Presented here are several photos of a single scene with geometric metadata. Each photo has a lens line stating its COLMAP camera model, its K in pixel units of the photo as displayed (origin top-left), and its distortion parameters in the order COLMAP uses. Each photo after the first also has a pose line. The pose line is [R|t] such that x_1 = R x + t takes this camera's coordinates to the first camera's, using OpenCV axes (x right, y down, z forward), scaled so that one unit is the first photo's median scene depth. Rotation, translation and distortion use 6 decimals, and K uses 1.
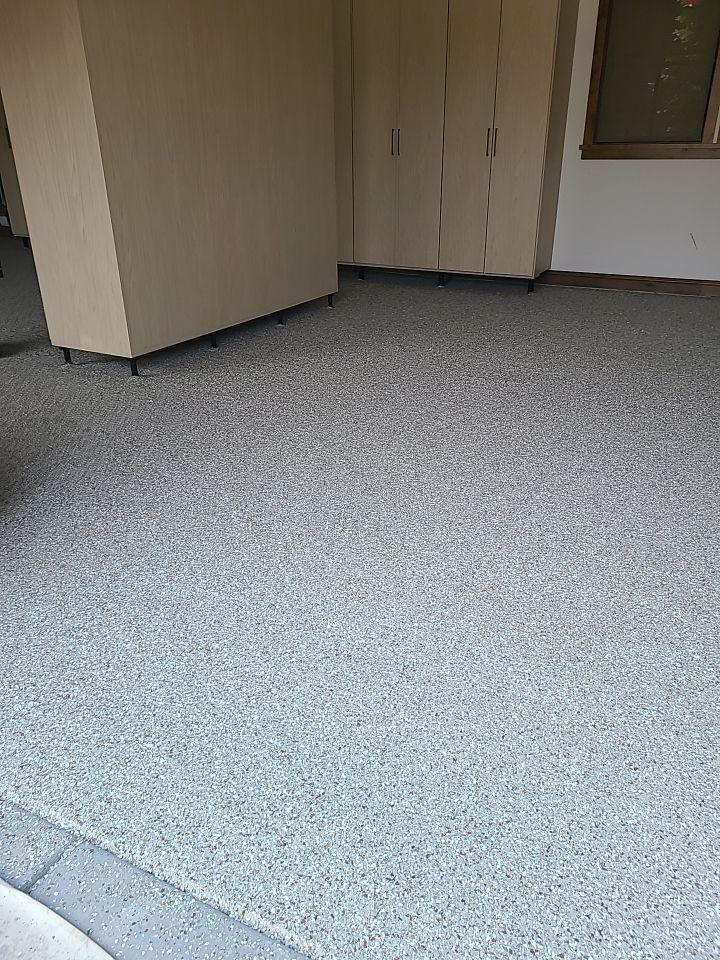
lens RADIAL K [[713.9, 0, 368.8], [0, 713.9, 479.9], [0, 0, 1]] dist [0.042057, -0.022596]
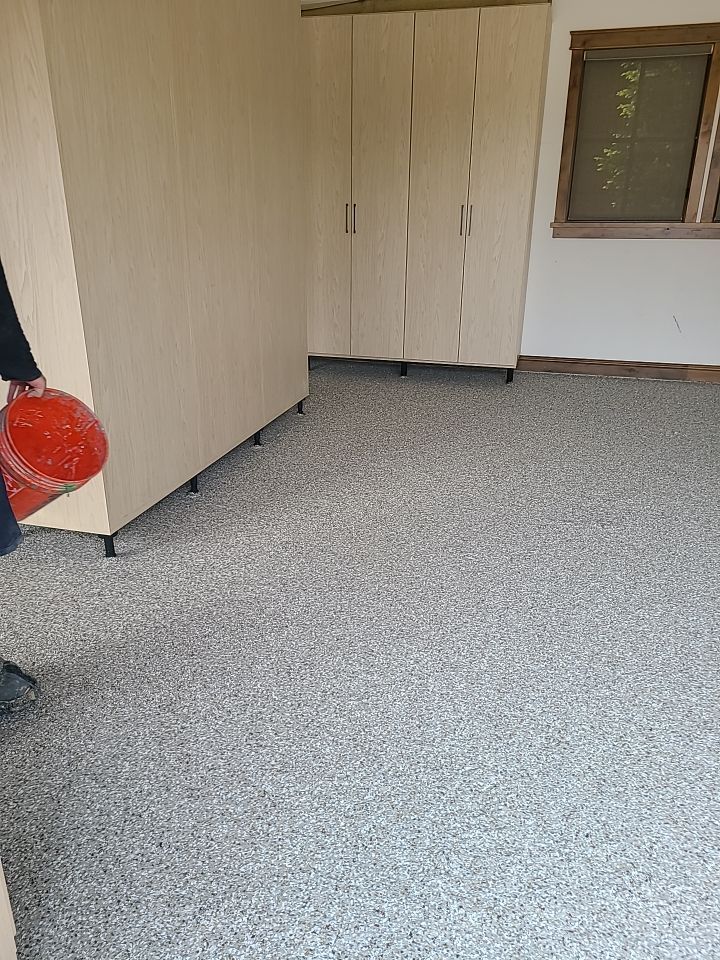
lens RADIAL K [[715.4, 0, 341.1], [0, 715.4, 478.0], [0, 0, 1]] dist [0.029169, -0.003336]
pose [[0.981841, -0.061867, 0.179336, -0.200385], [0.074189, 0.995263, -0.062830, -0.142395], [-0.174600, 0.074994, 0.981779, 0.240142]]
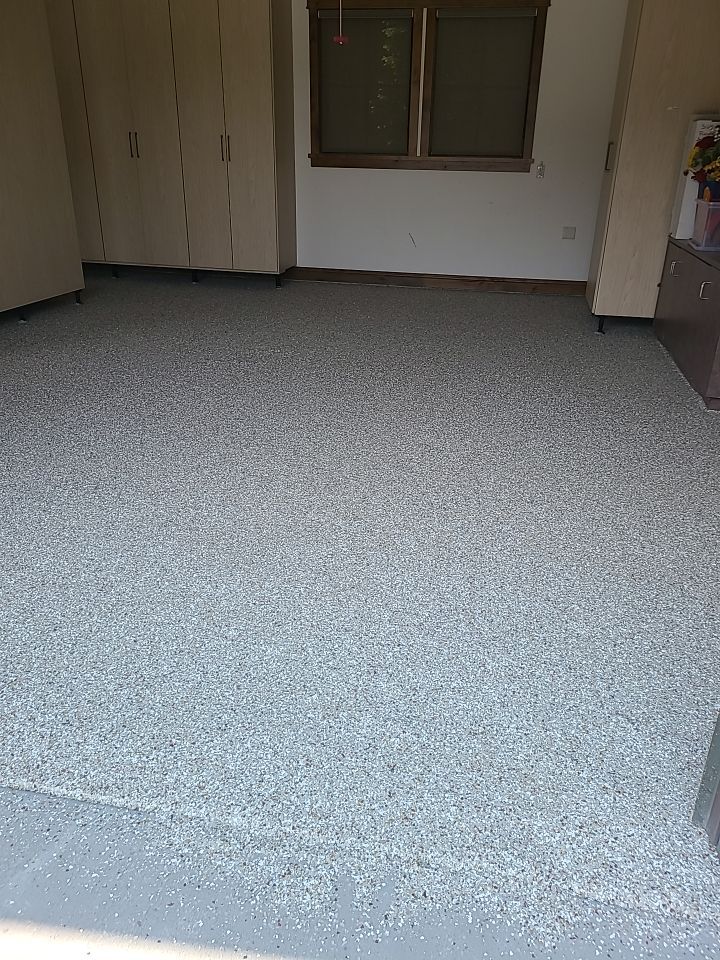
lens RADIAL K [[721.1, 0, 368.6], [0, 721.1, 468.2], [0, 0, 1]] dist [0.034131, -0.012554]
pose [[0.963147, -0.086001, 0.254855, 0.075507], [0.091878, 0.995707, -0.011226, 0.050416], [-0.252796, 0.034228, 0.966914, -0.113690]]
